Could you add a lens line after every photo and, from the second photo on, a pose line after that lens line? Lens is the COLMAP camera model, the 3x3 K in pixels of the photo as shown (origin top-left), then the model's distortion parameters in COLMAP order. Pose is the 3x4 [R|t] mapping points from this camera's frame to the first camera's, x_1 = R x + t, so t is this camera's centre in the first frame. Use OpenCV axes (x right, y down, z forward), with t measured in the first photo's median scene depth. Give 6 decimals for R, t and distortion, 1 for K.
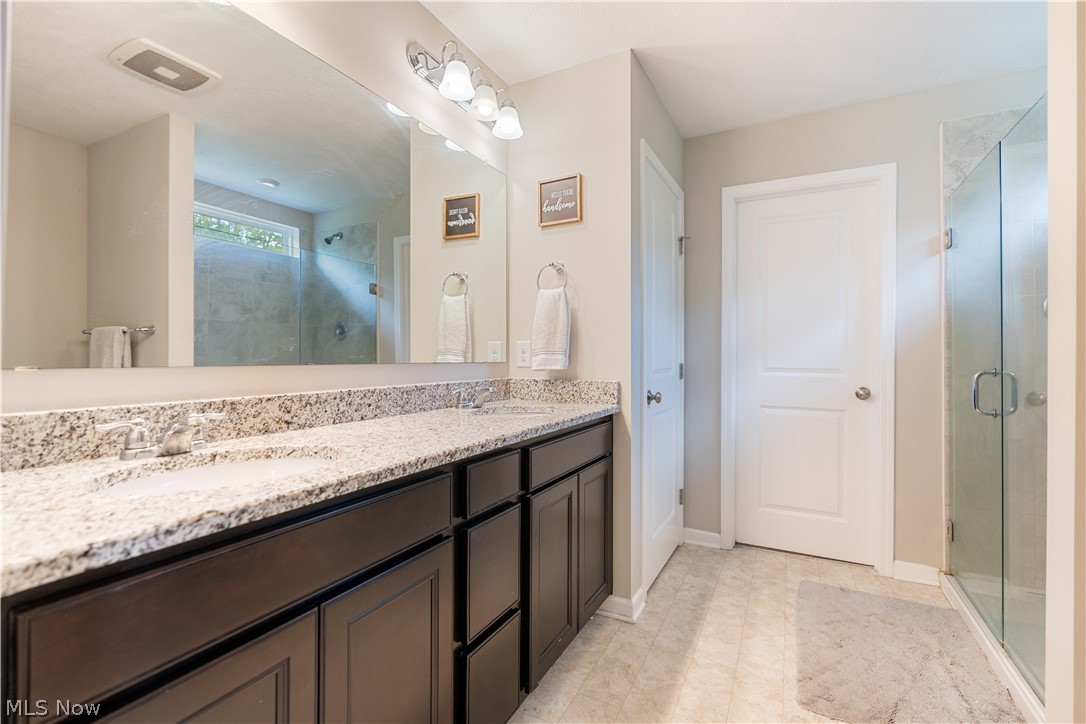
lens RADIAL K [[490.4, 0, 541.3], [0, 490.4, 356.2], [0, 0, 1]] dist [-0.005569, 0.000363]
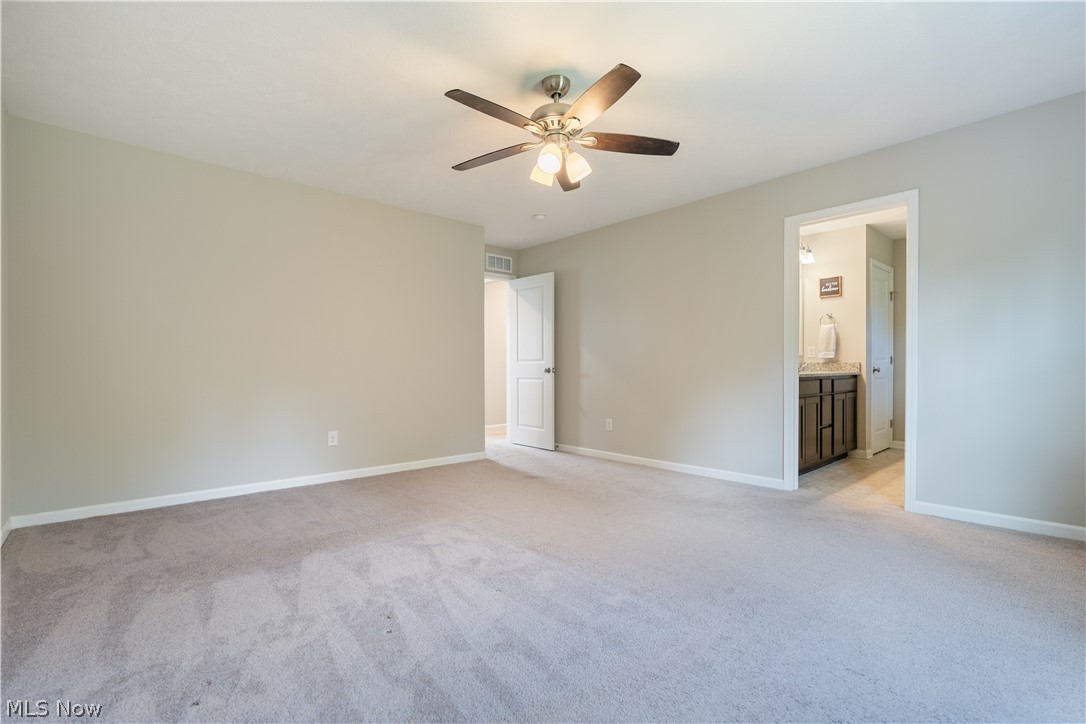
lens RADIAL K [[490.4, 0, 546.9], [0, 490.4, 368.4], [0, 0, 1]] dist [-0.005569, 0.000363]
pose [[0.938415, -0.001173, -0.345508, -0.444253], [0.004074, 0.999962, 0.007669, 0.055496], [0.345486, -0.008605, 0.938384, -1.751402]]
